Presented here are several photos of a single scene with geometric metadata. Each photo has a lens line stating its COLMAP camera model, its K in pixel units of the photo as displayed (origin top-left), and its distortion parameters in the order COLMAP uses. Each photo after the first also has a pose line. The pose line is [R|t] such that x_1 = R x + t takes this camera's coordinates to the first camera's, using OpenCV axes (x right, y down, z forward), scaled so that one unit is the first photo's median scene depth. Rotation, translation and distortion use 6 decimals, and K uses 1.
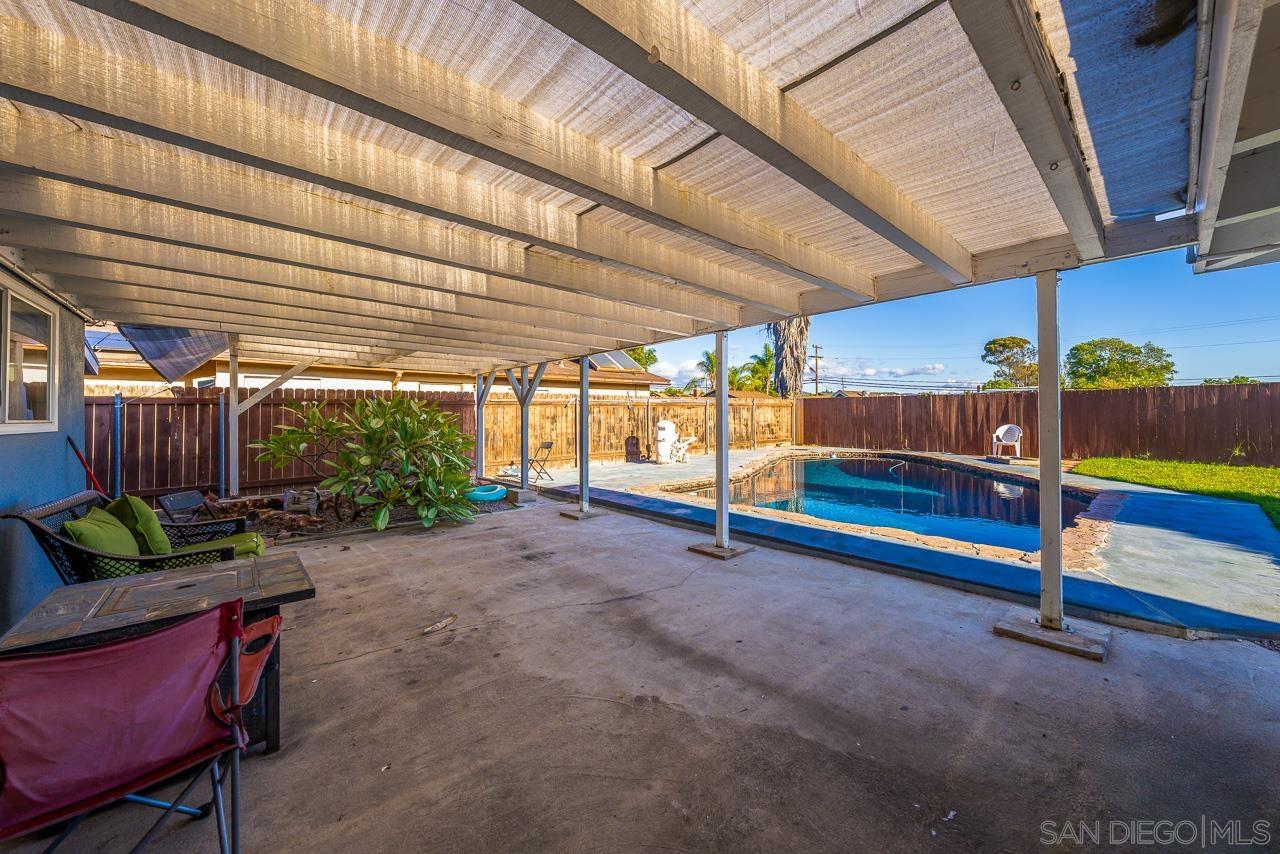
lens RADIAL K [[463.9, 0, 644.5], [0, 463.9, 408.1], [0, 0, 1]] dist [0.002624, 0.000044]
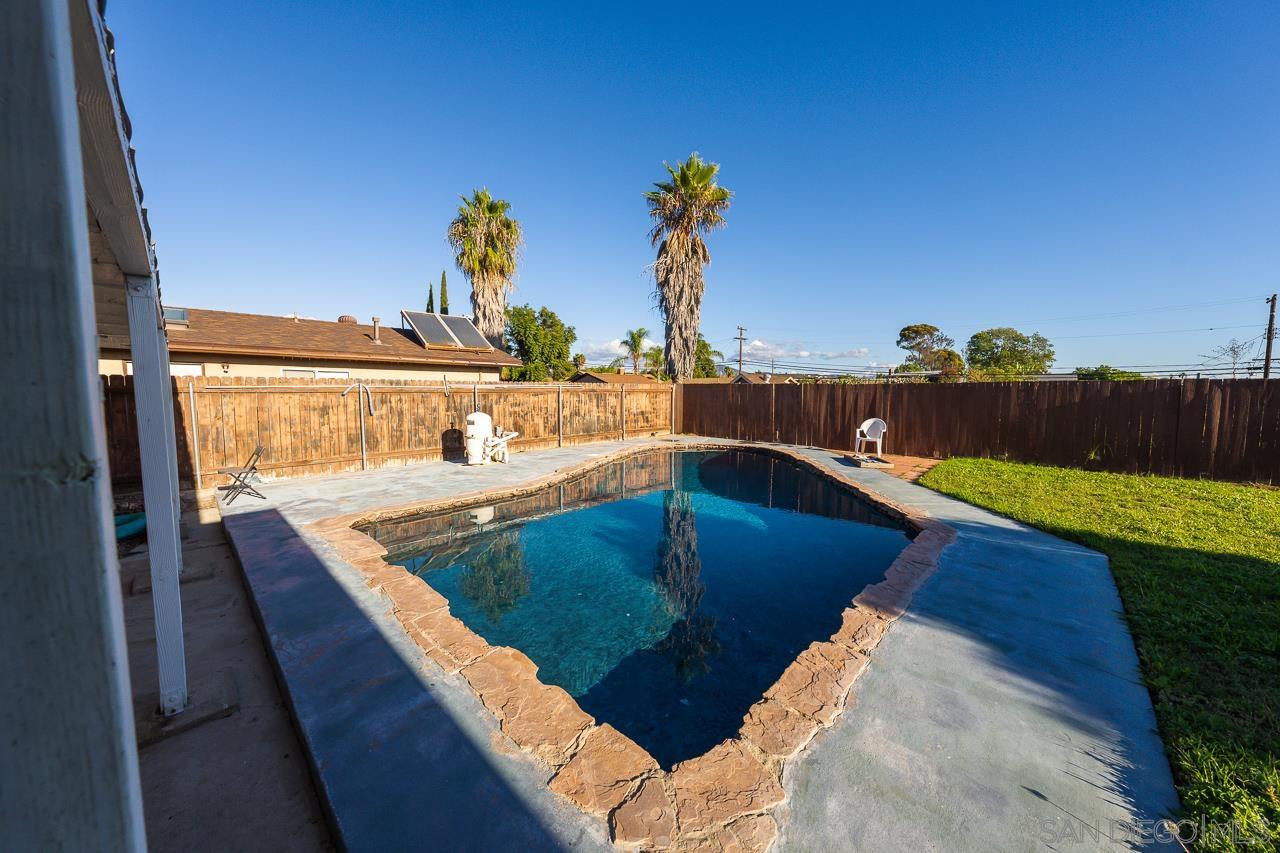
lens RADIAL K [[441.5, 0, 636.9], [0, 441.5, 425.6], [0, 0, 1]] dist [-0.003222, -0.000149]
pose [[0.995459, 0.003939, 0.095105, 0.186091], [-0.012623, 0.995782, 0.090883, -0.018283], [-0.094346, -0.091671, 0.991310, 0.145542]]
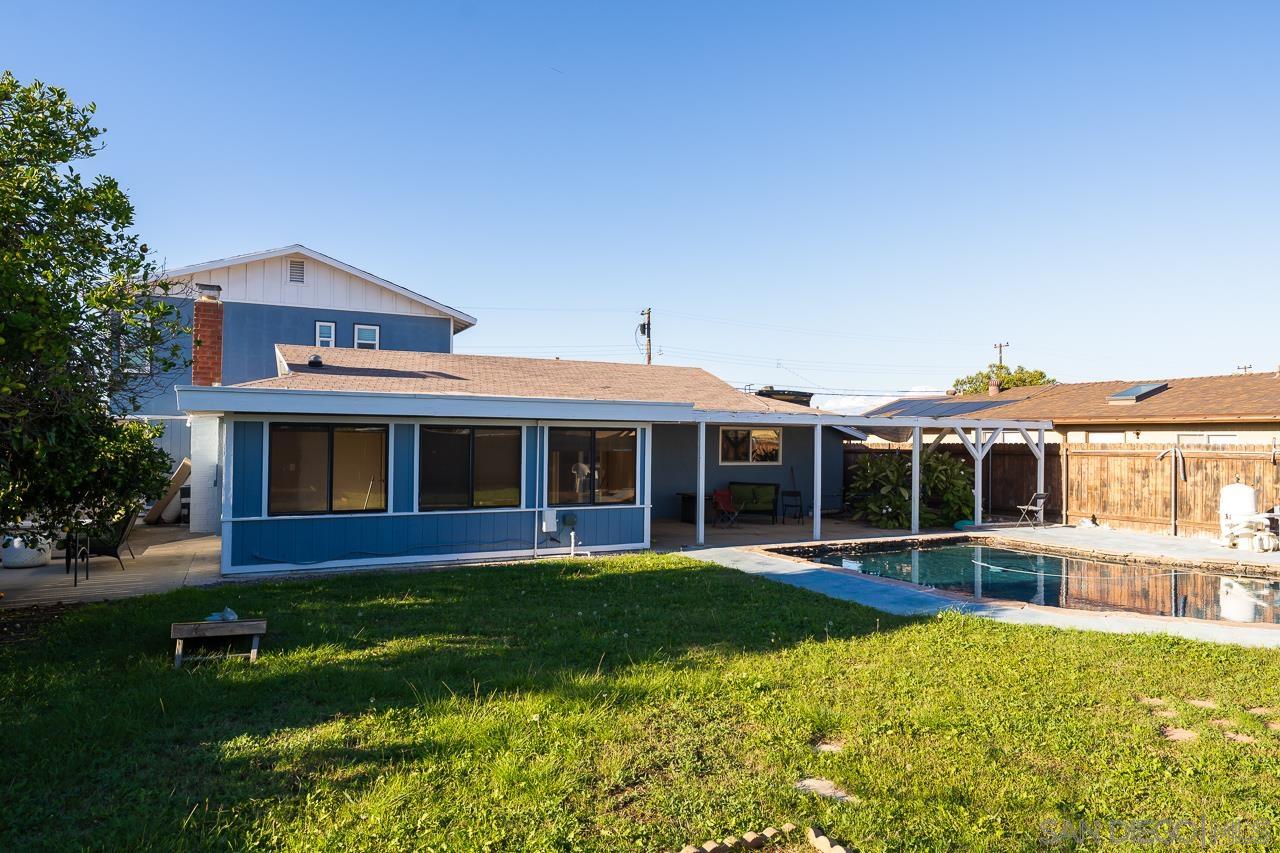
lens RADIAL K [[812.5, 0, 640.4], [0, 812.5, 428.6], [0, 0, 1]] dist [0.007427, -0.000934]
pose [[-0.273335, -0.013051, -0.961830, 1.057292], [-0.000863, 0.999911, -0.013322, -0.026573], [0.961918, -0.002811, -0.273322, 0.367691]]
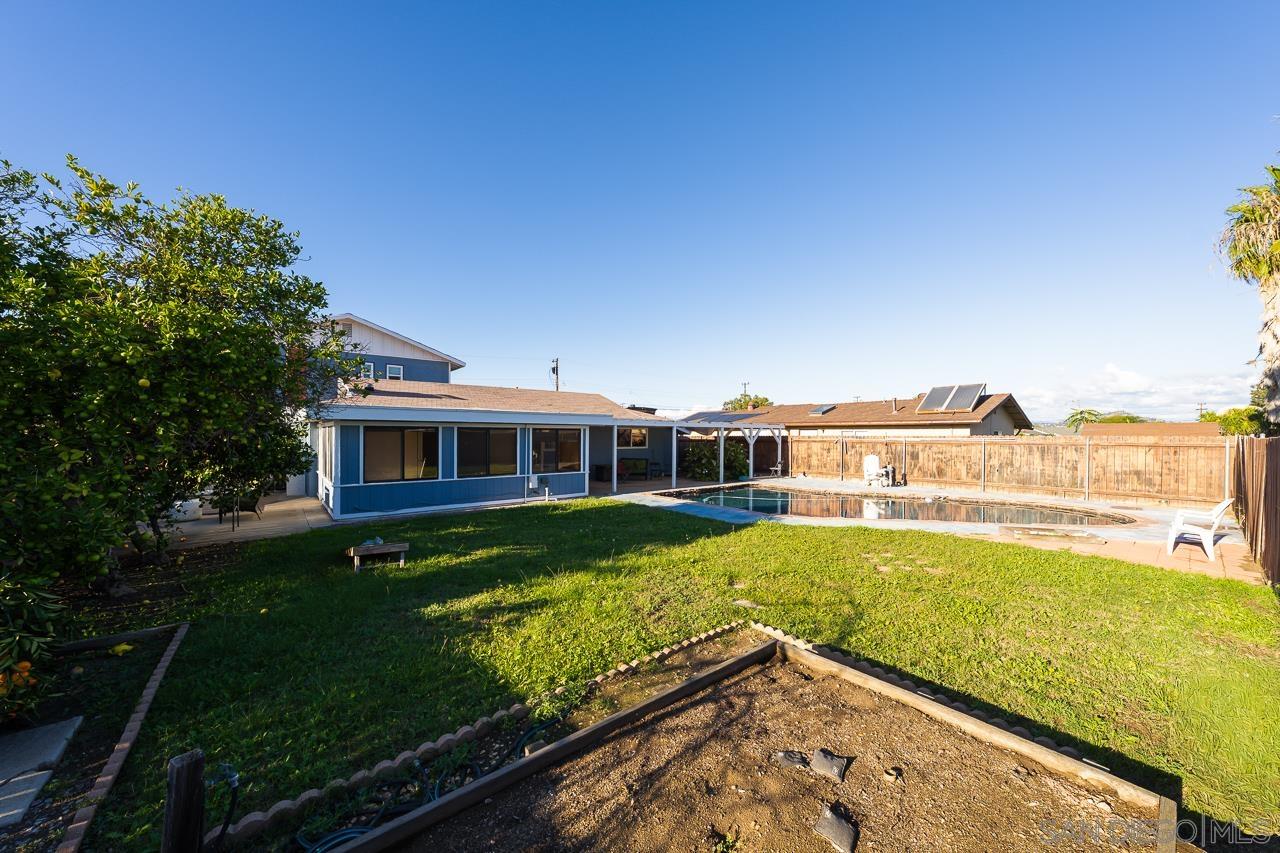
lens RADIAL K [[463.9, 0, 648.1], [0, 463.9, 435.4], [0, 0, 1]] dist [0.002624, 0.000044]
pose [[-0.054298, 0.003615, -0.998518, 1.101117], [0.003888, 0.999987, 0.003409, -0.028160], [0.998517, -0.003697, -0.054311, 0.302799]]
